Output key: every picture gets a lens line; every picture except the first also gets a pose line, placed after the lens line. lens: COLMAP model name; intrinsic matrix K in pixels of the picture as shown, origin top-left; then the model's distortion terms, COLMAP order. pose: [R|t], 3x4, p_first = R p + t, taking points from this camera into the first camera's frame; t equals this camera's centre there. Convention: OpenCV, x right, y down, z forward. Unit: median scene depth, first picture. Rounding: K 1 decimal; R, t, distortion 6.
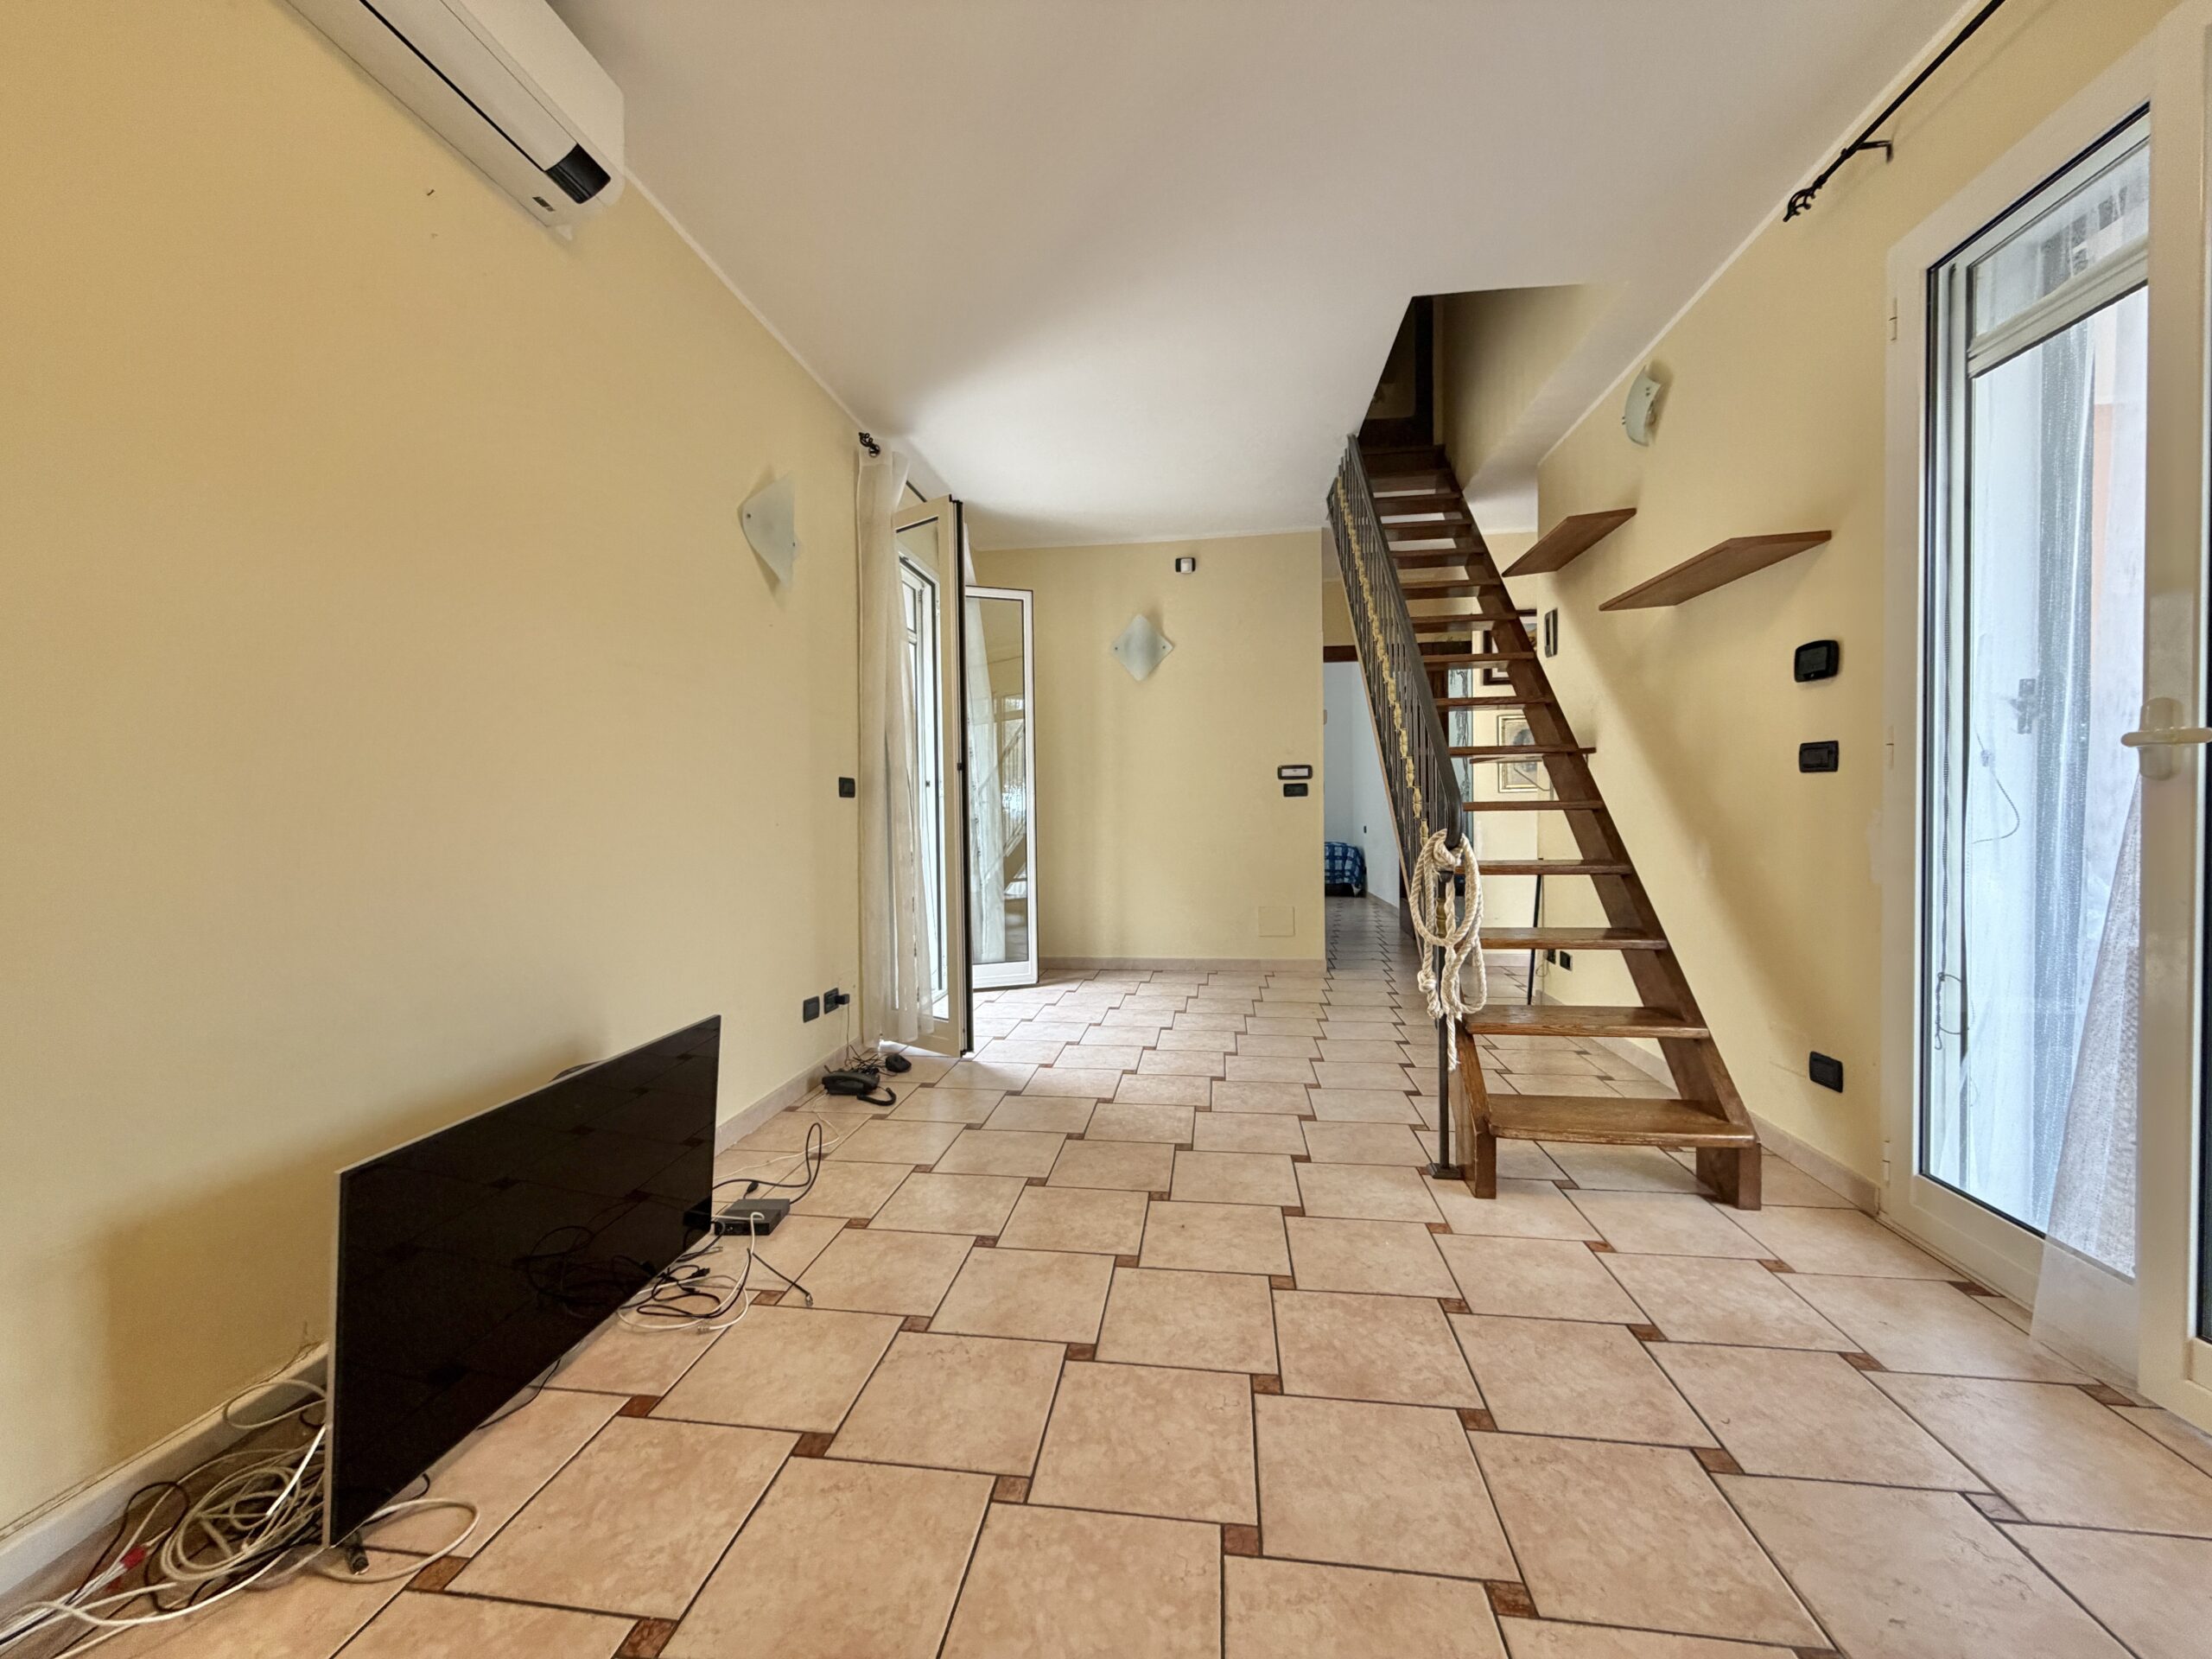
lens RADIAL K [[878.3, 0, 1096.4], [0, 878.3, 841.5], [0, 0, 1]] dist [-0.000669, -0.000100]
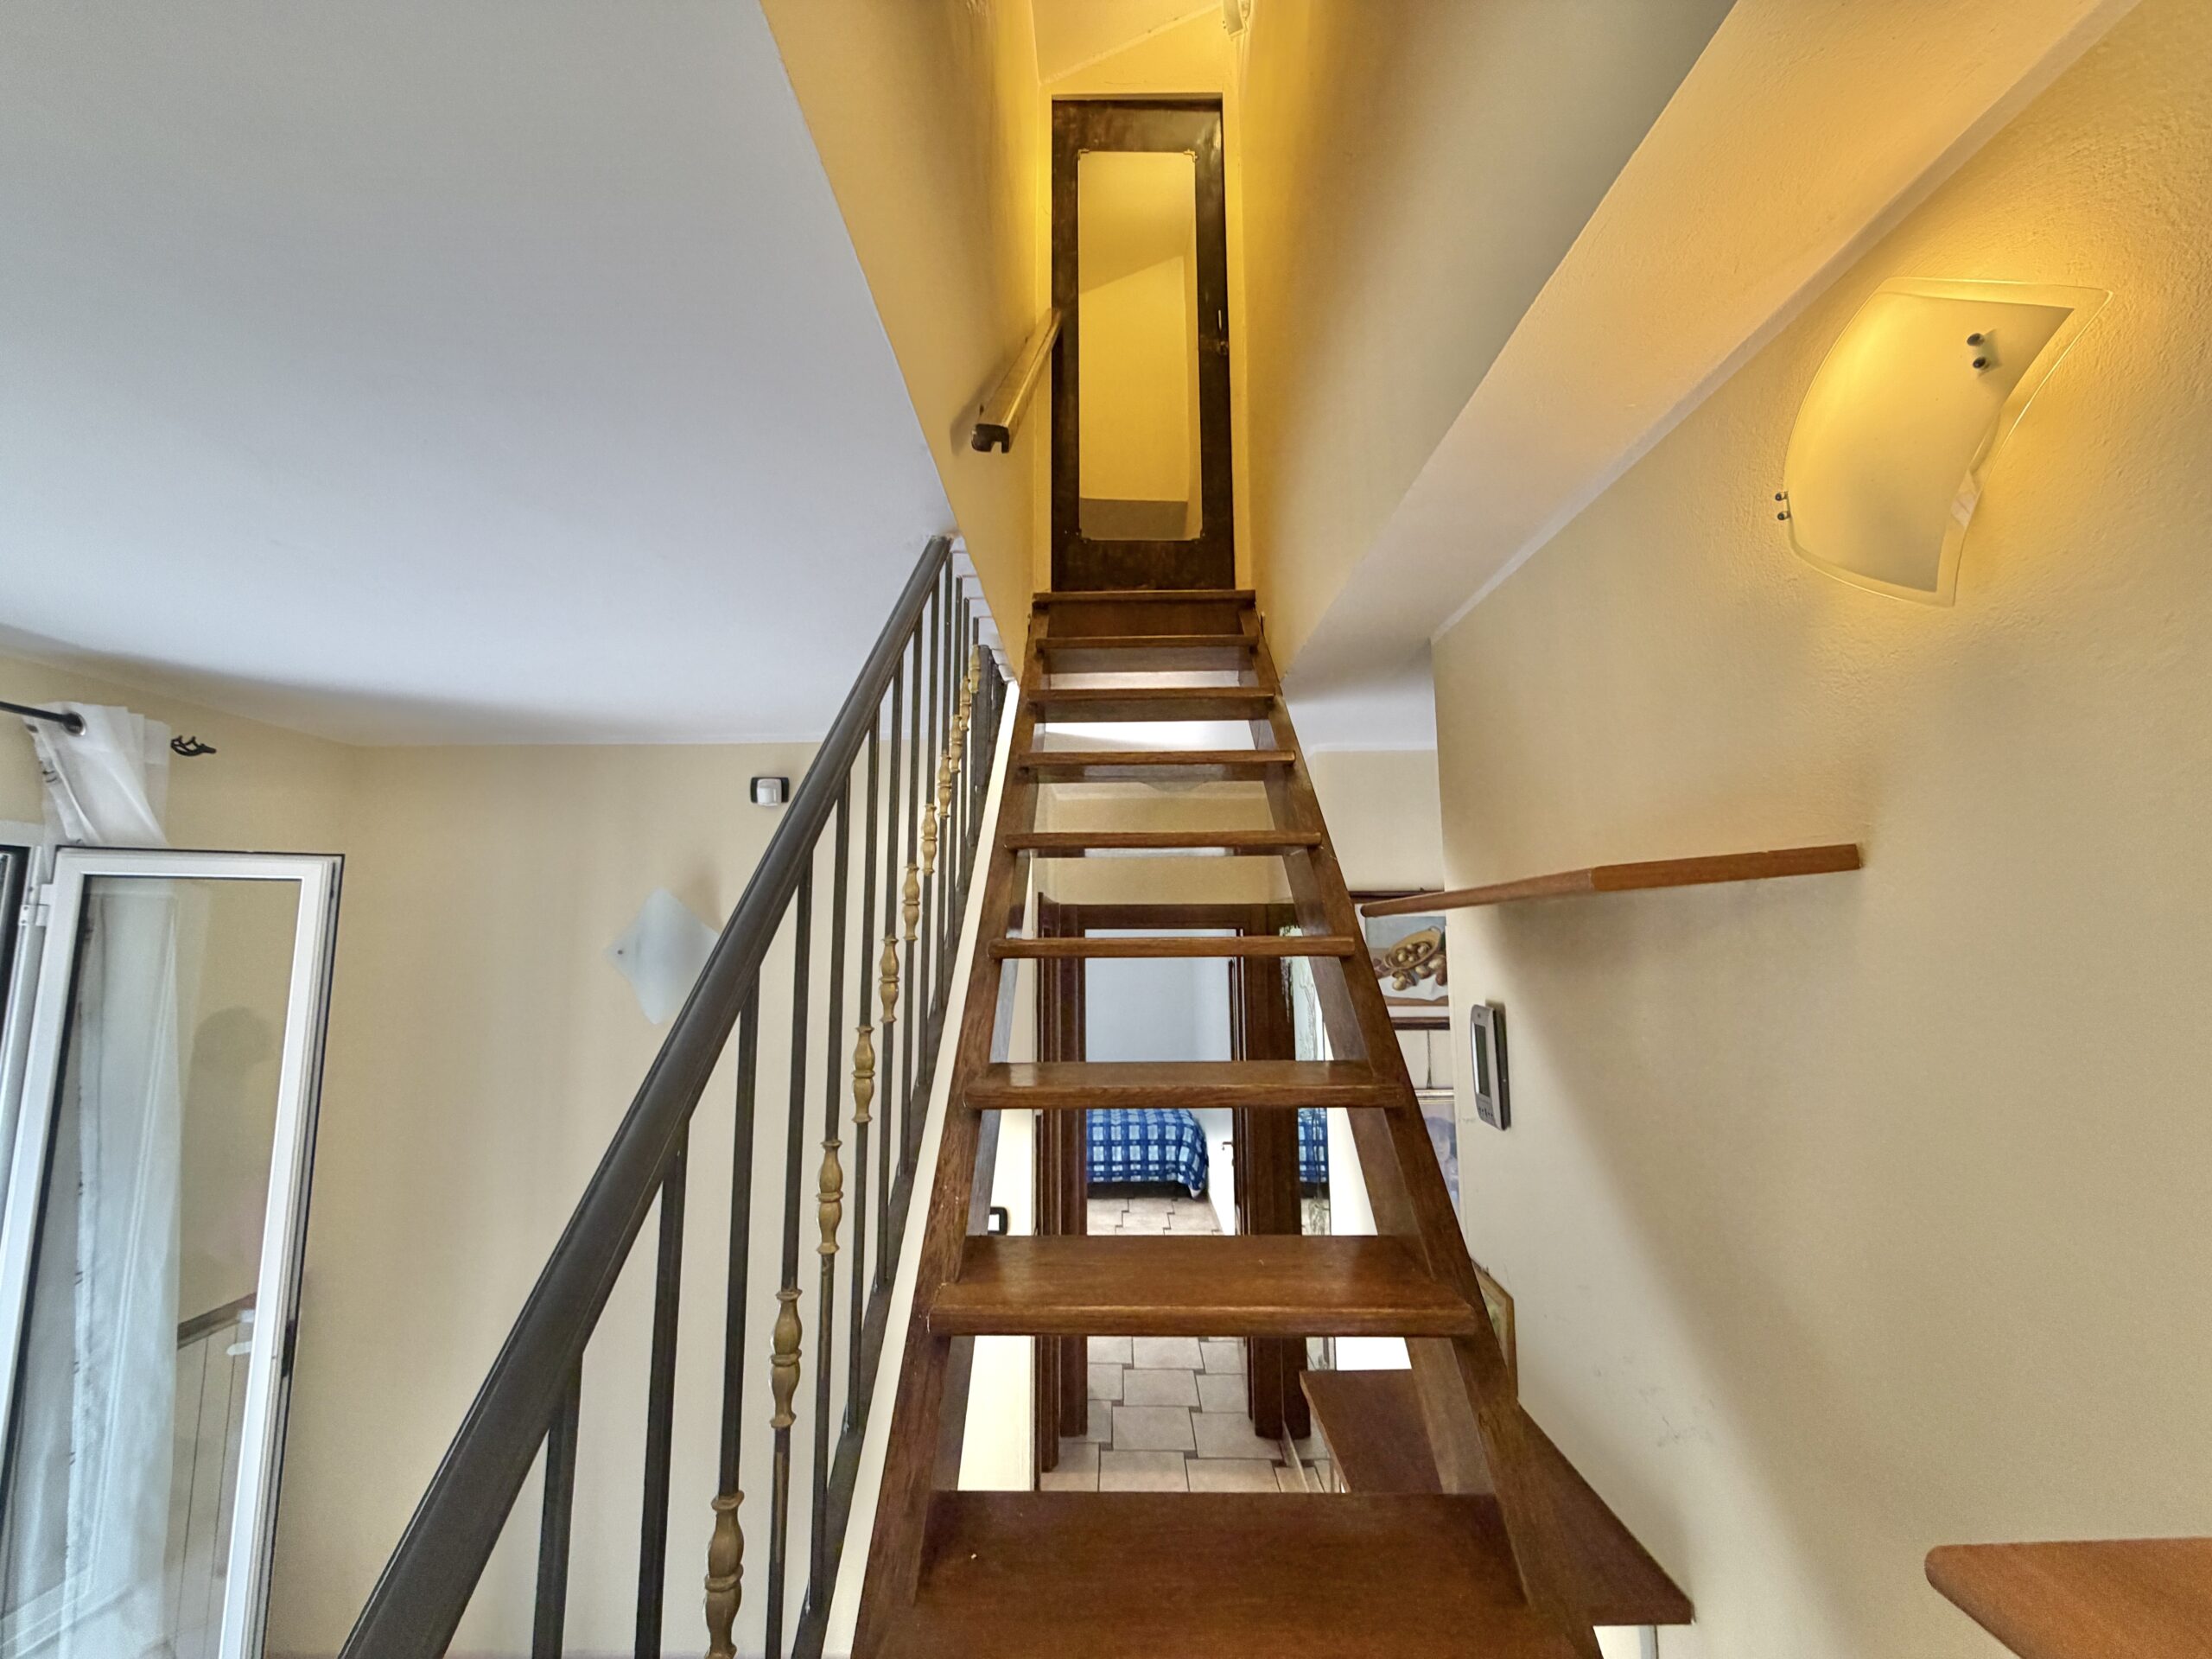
lens RADIAL K [[878.3, 0, 1103.2], [0, 878.3, 831.4], [0, 0, 1]] dist [-0.000669, -0.000100]
pose [[0.992465, 0.023340, 0.120283, 0.231981], [-0.004495, 0.987964, -0.154619, -0.213937], [-0.122444, 0.152913, 0.980625, 0.484429]]
